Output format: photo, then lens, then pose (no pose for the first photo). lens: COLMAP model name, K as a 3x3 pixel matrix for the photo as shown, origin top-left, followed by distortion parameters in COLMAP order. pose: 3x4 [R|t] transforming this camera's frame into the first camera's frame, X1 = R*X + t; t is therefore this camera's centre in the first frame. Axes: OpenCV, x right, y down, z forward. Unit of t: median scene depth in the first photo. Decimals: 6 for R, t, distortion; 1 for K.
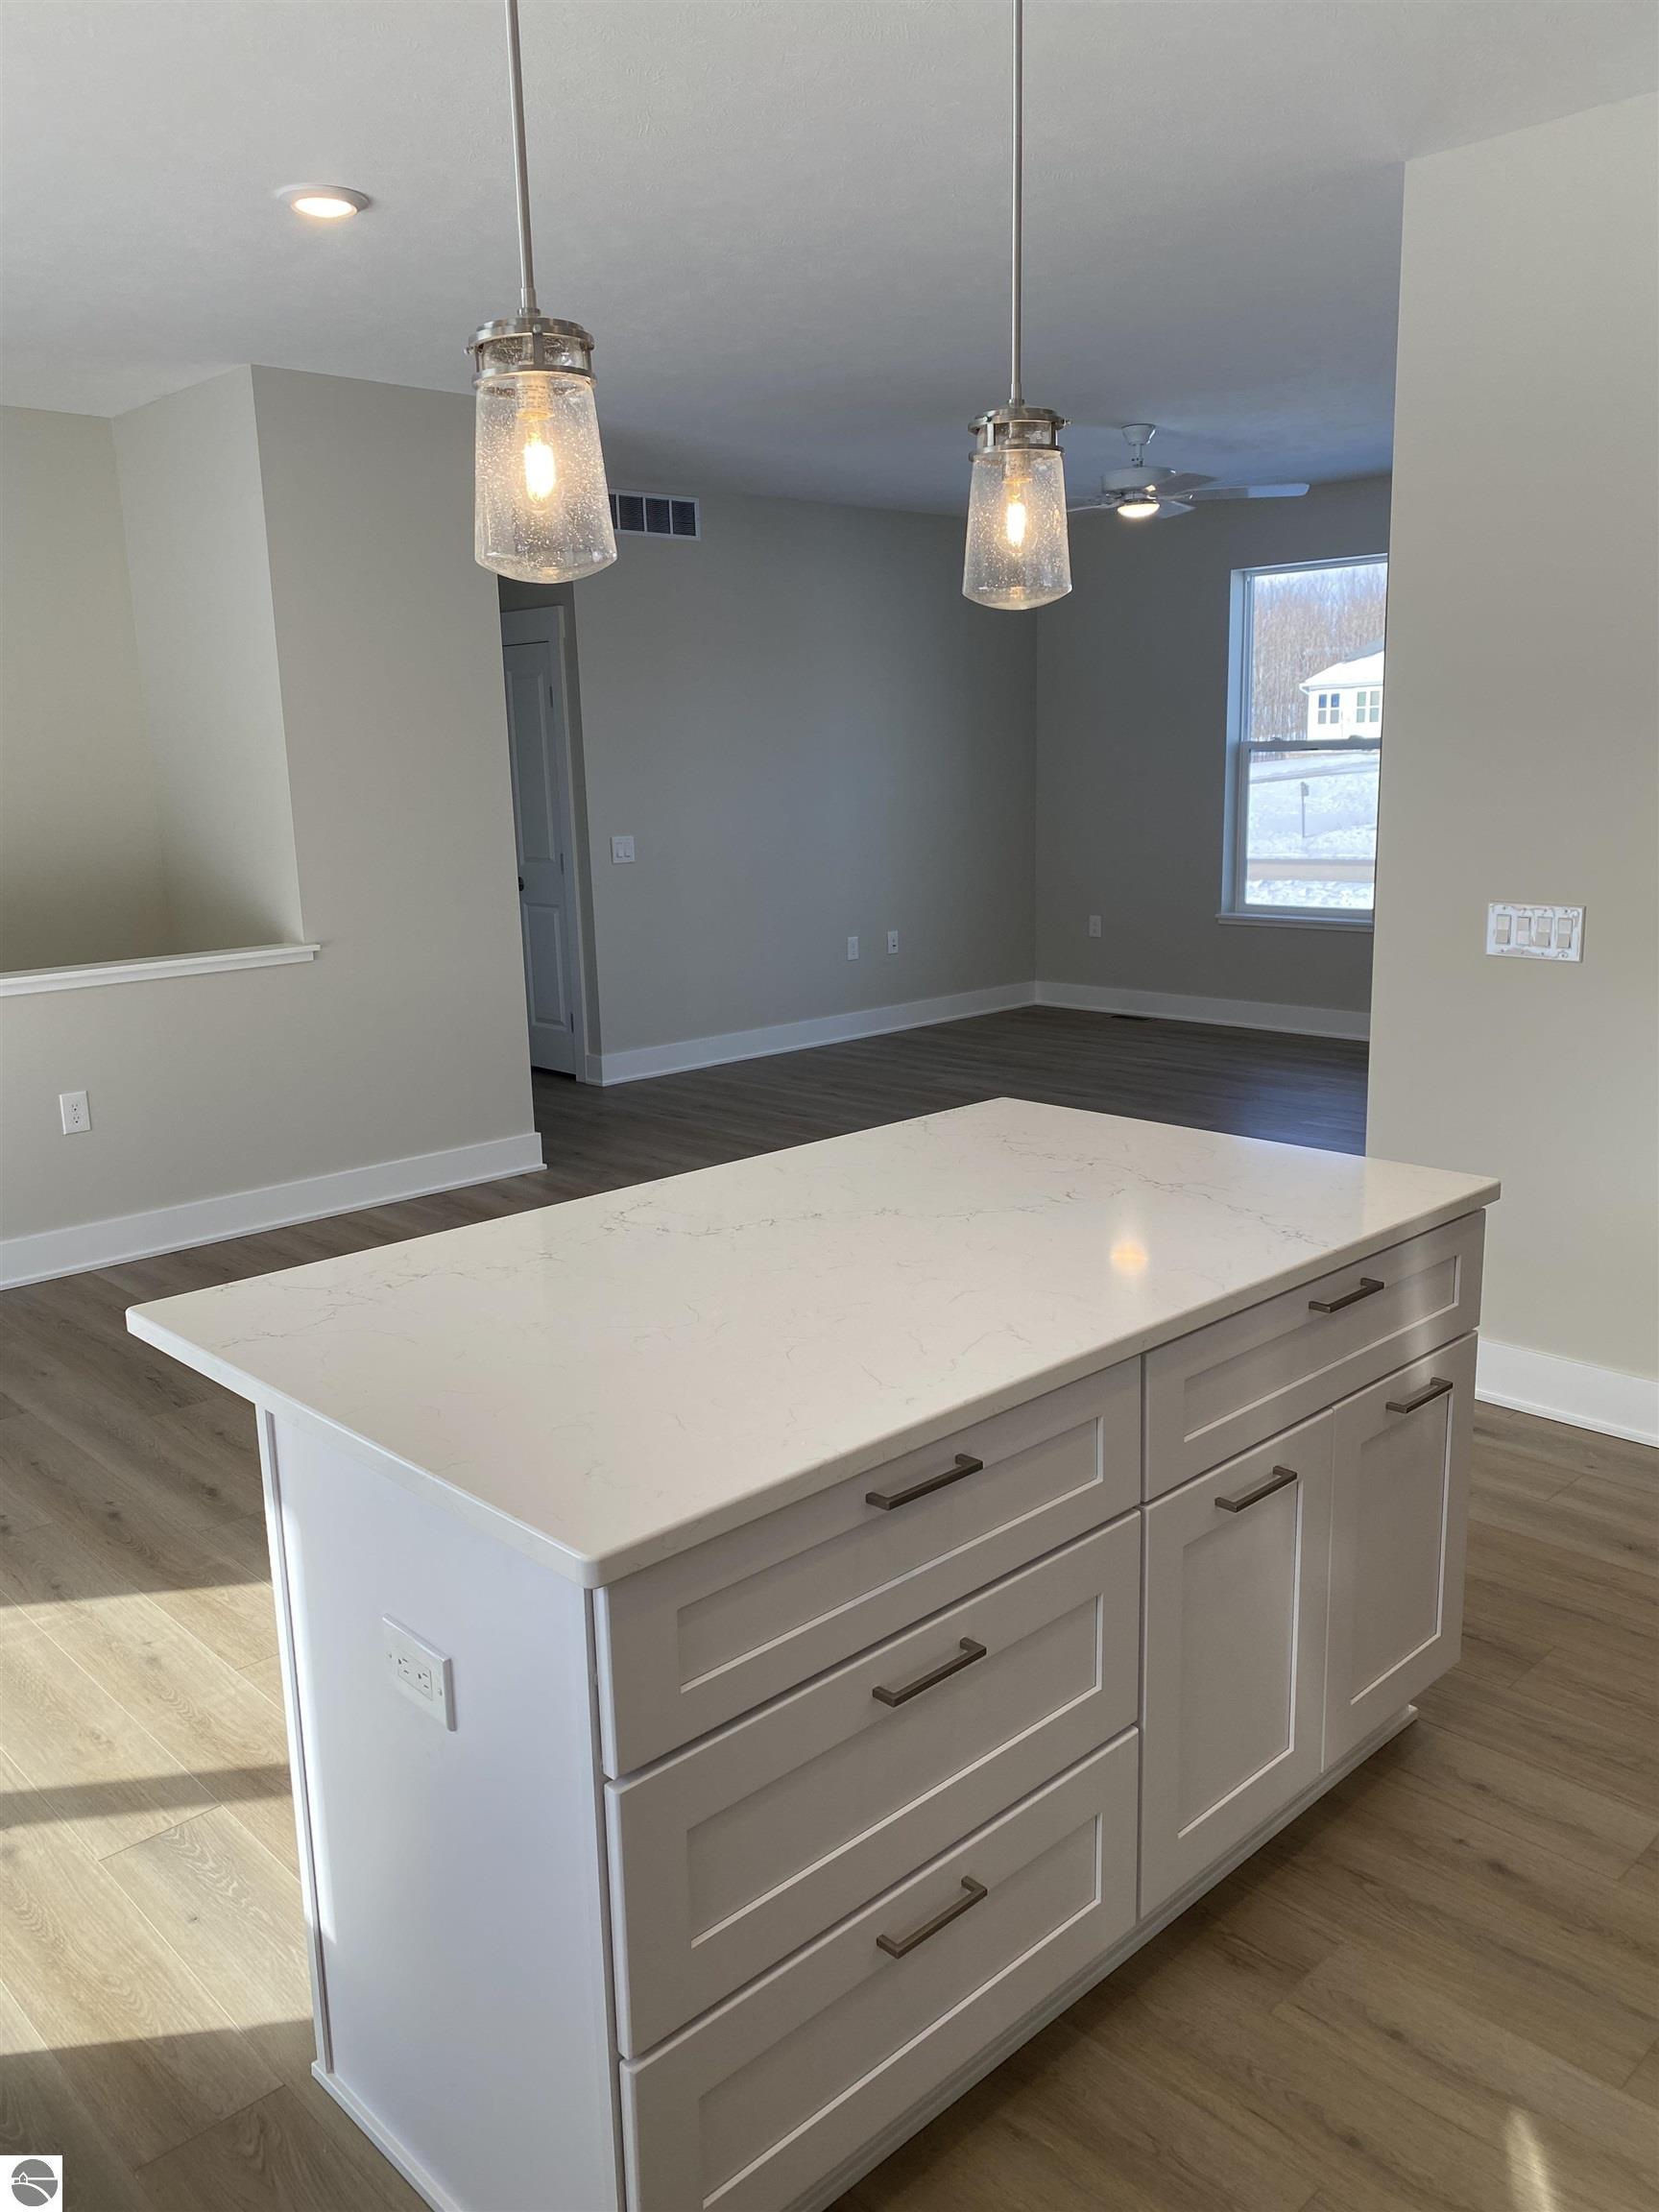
lens RADIAL K [[1680.4, 0, 849.3], [0, 1680.4, 1110.4], [0, 0, 1]] dist [0.036169, -0.037217]
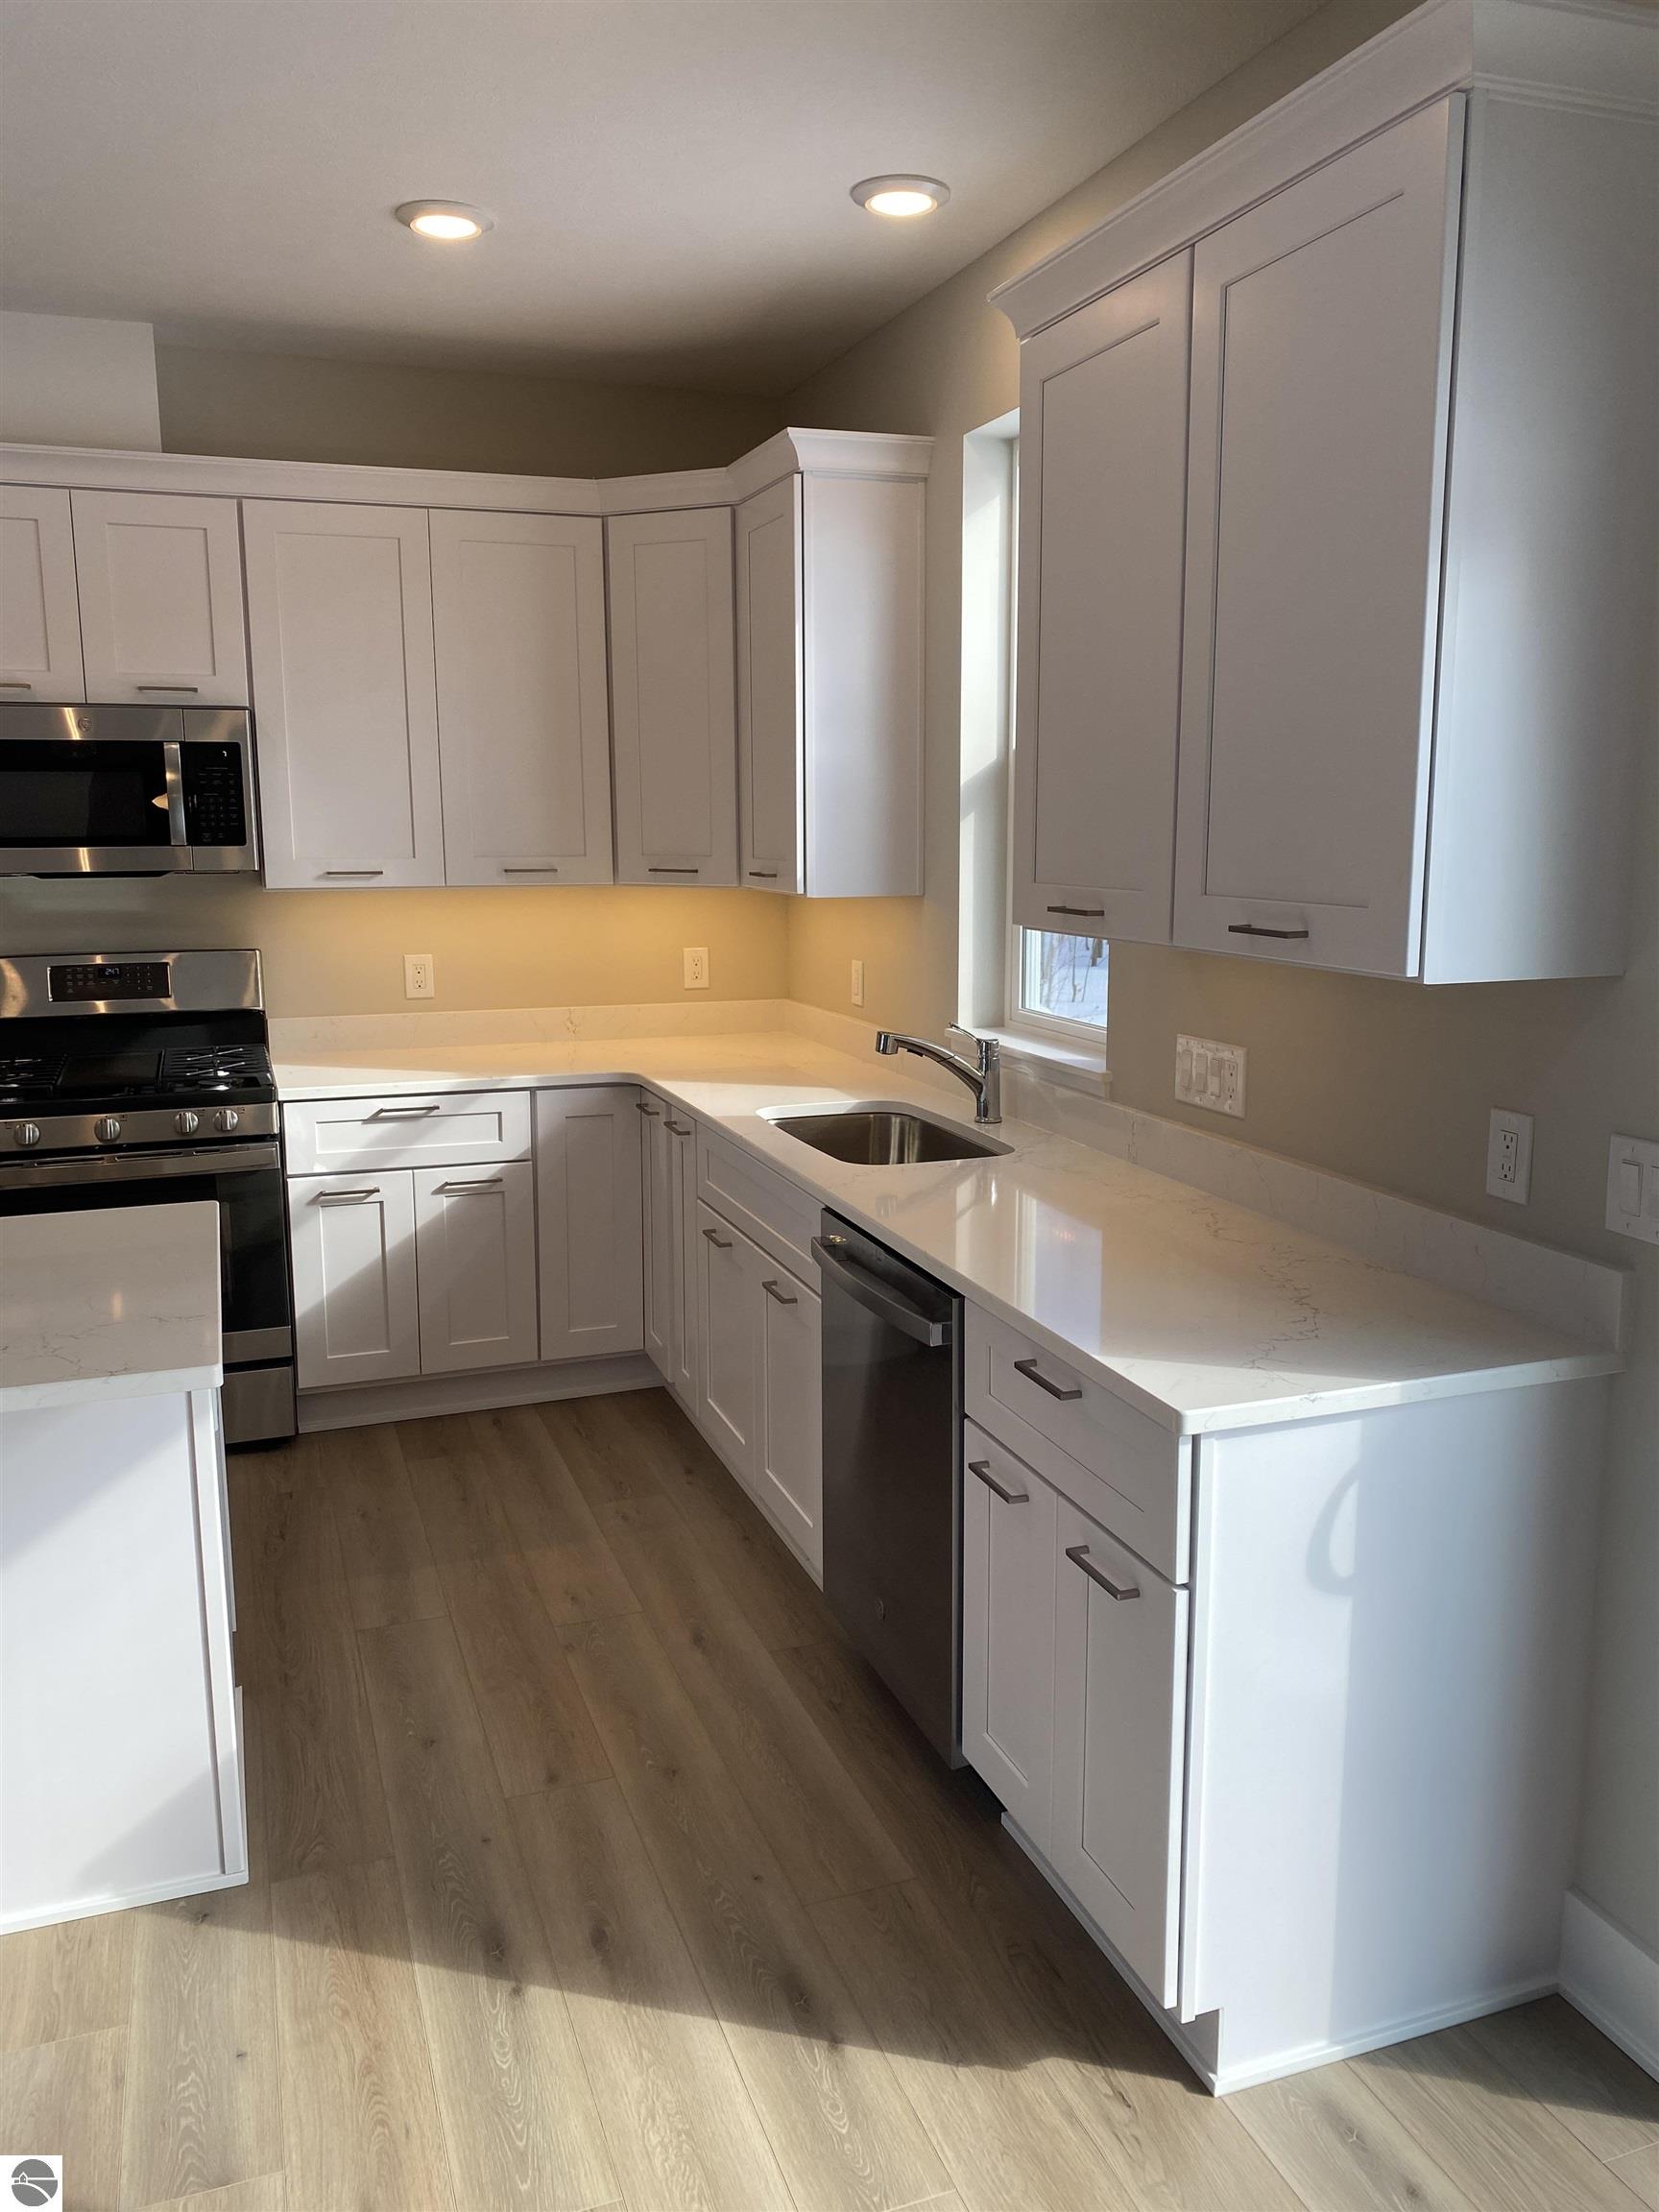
lens RADIAL K [[1680.4, 0, 840.9], [0, 1680.4, 1089.4], [0, 0, 1]] dist [0.036169, -0.037217]
pose [[-0.912636, -0.042611, 0.406547, -1.311584], [0.110628, 0.931692, 0.345994, -0.392118], [-0.393520, 0.360742, -0.845581, 1.833385]]
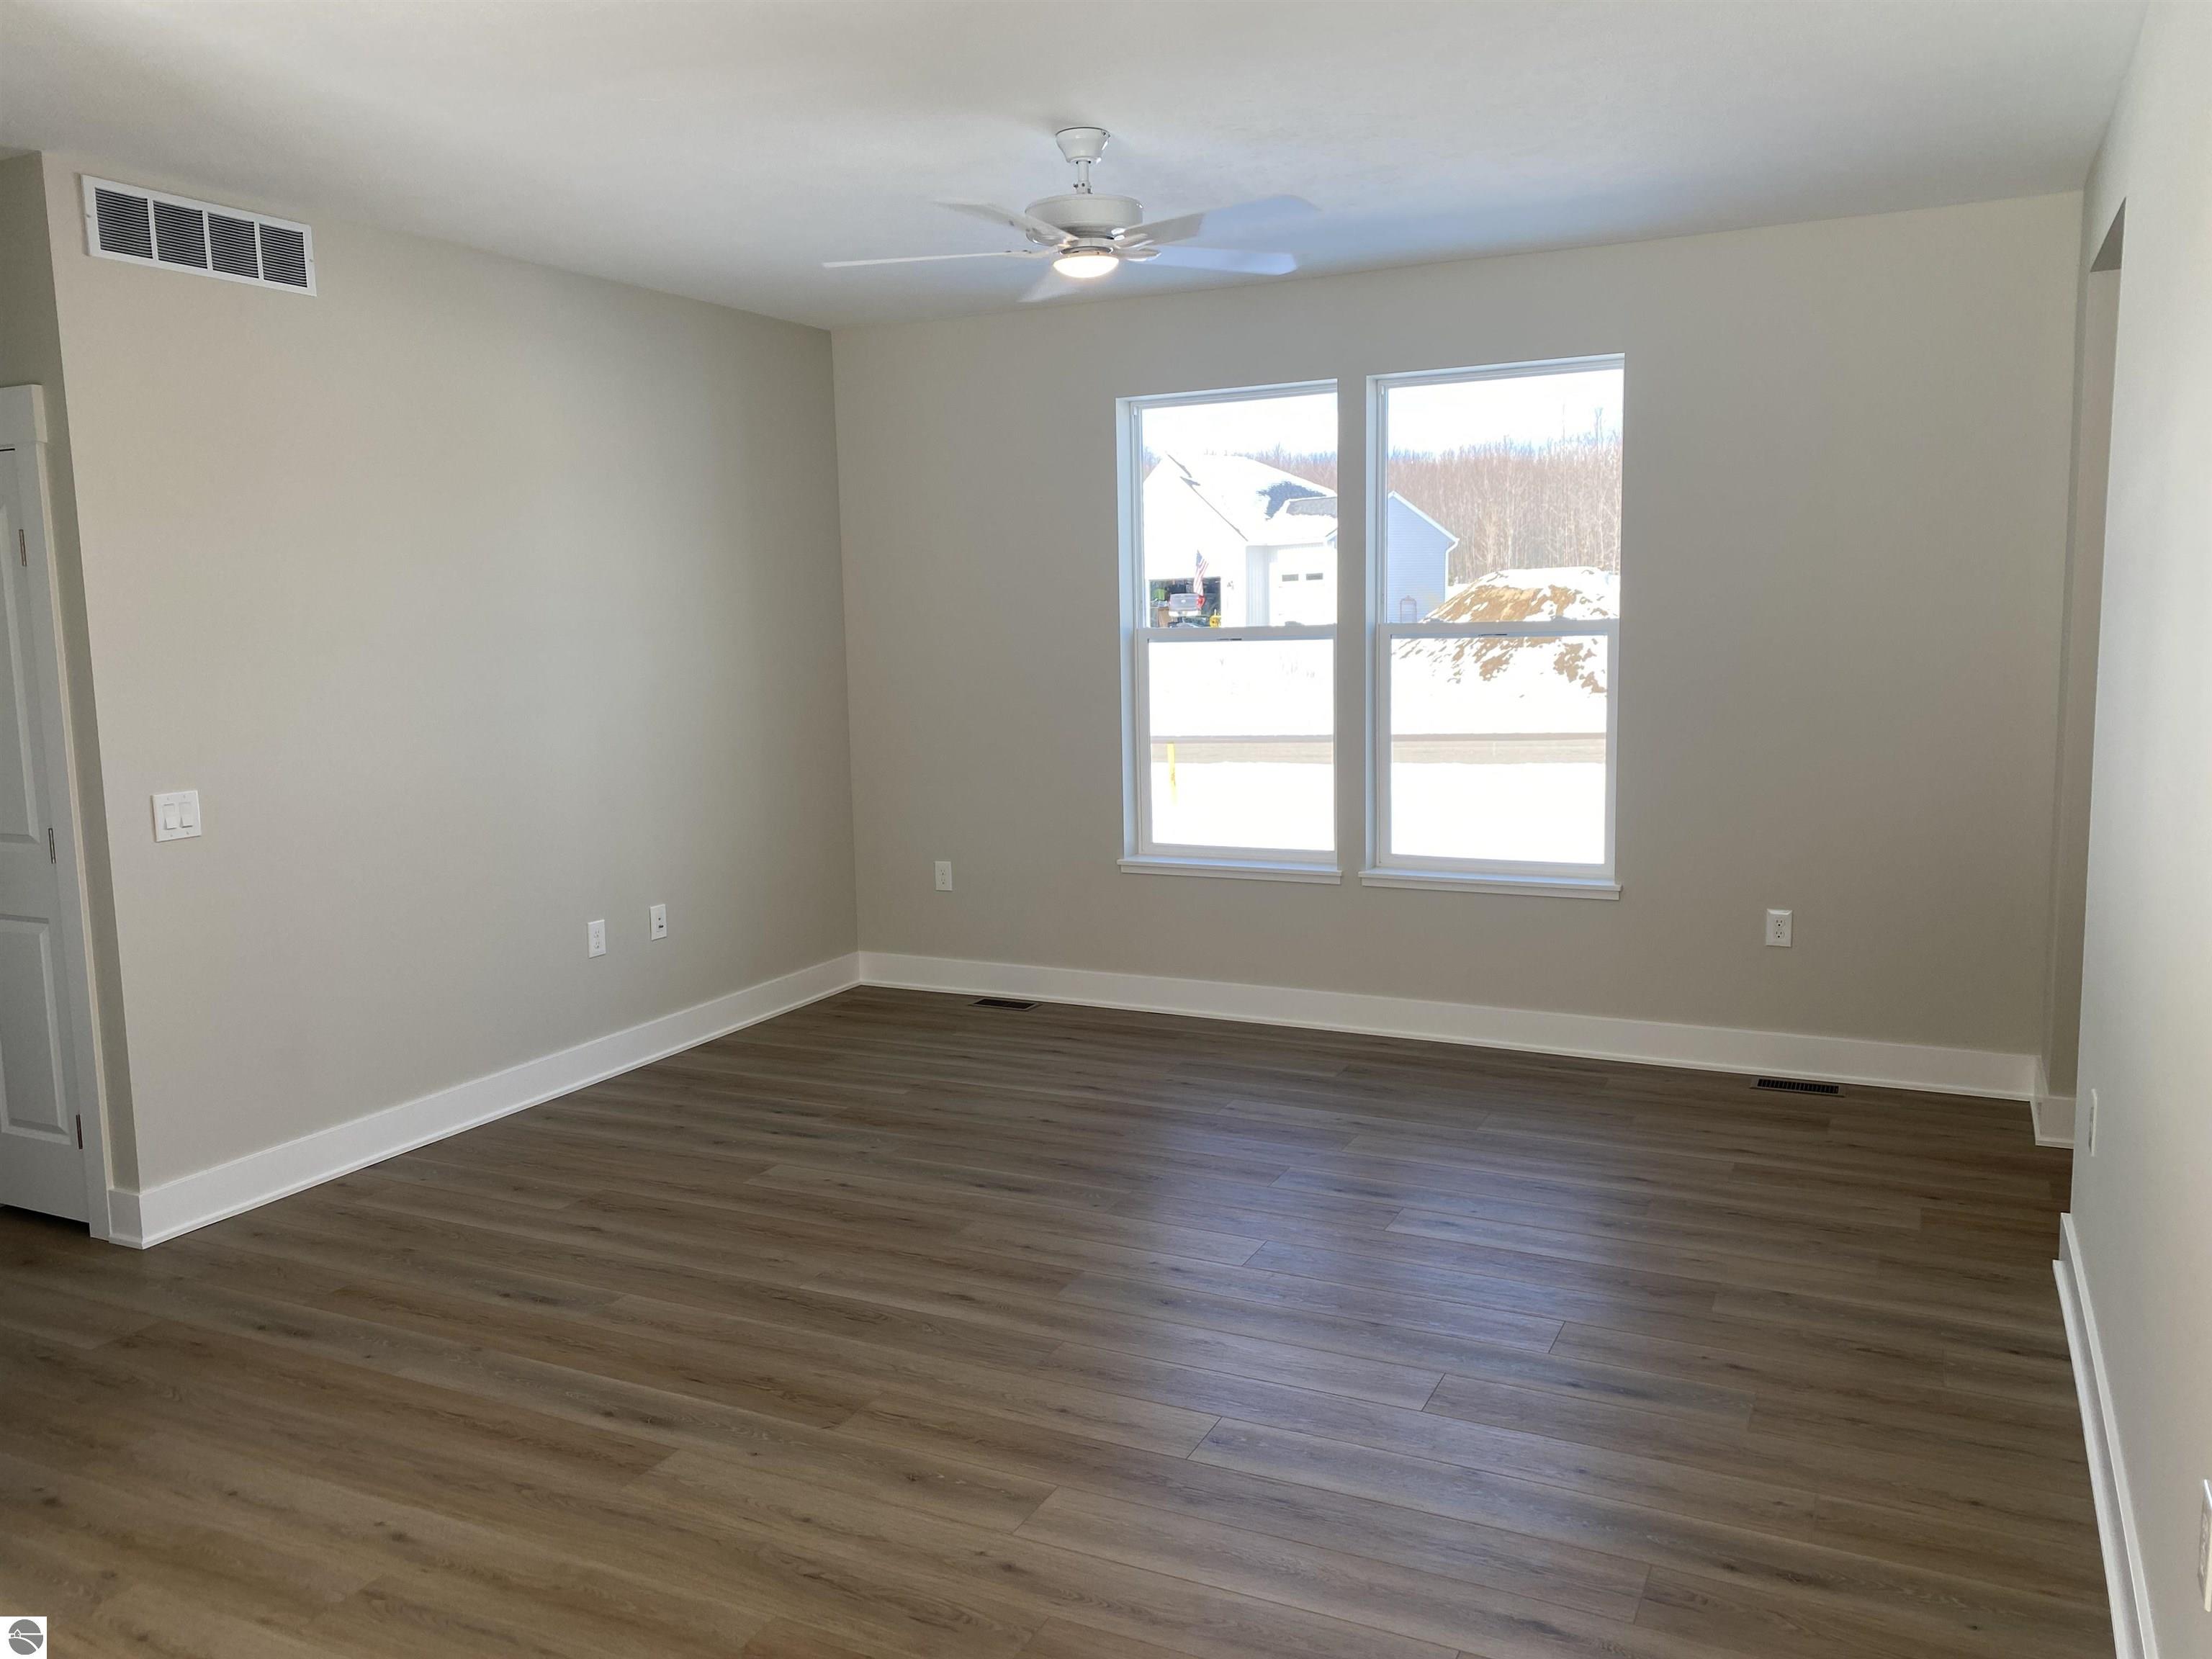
lens RADIAL K [[1680.4, 0, 1110.4], [0, 1680.4, 811.2], [0, 0, 1]] dist [0.036169, -0.037217]
pose [[0.944290, -0.034162, 0.327338, -0.022081], [0.065685, 0.994151, -0.085733, -0.076035], [-0.322495, 0.102458, 0.941010, 0.320347]]
